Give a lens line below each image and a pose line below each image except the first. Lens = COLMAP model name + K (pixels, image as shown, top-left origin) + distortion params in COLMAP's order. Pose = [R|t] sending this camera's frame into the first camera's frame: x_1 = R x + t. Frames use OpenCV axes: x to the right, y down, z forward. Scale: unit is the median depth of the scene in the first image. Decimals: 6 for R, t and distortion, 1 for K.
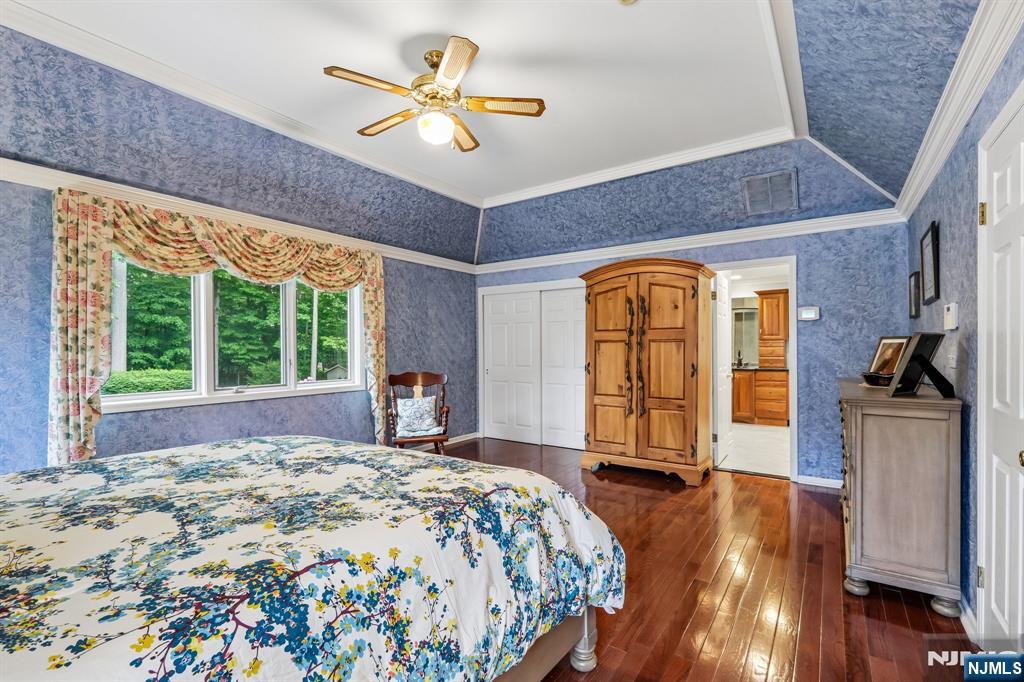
lens RADIAL K [[458.6, 0, 514.1], [0, 458.6, 348.2], [0, 0, 1]] dist [-0.001284, -0.000842]
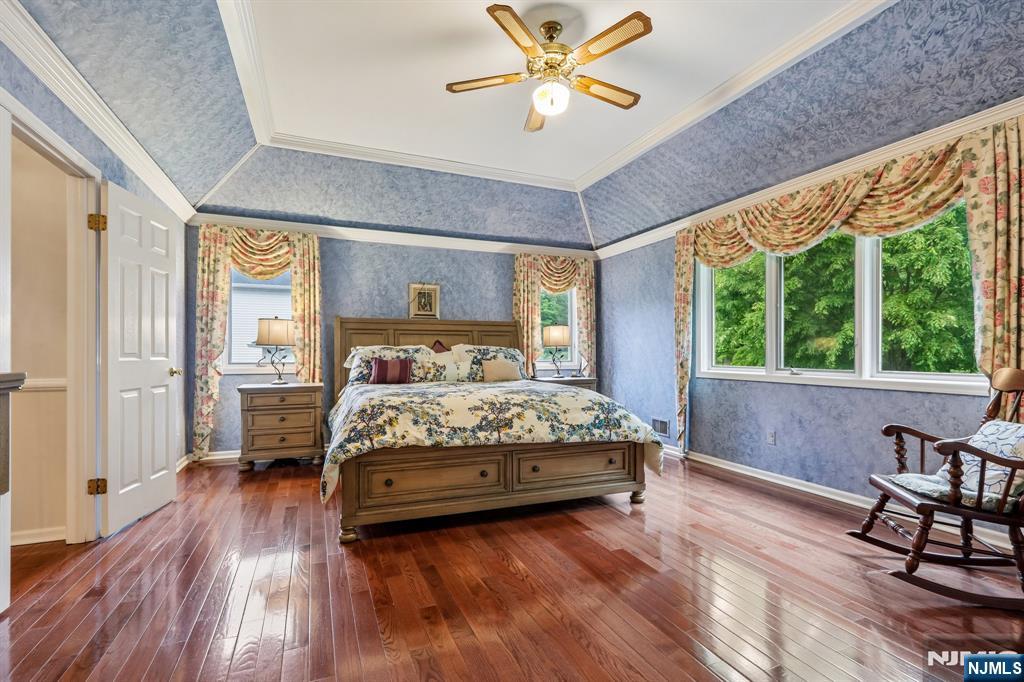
lens RADIAL K [[458.6, 0, 509.8], [0, 458.6, 346.3], [0, 0, 1]] dist [-0.001284, -0.000842]
pose [[-0.531148, 0.000573, -0.847279, 0.532675], [0.008249, 0.999956, -0.004496, 0.042141], [0.847239, -0.009377, -0.531129, 1.076835]]
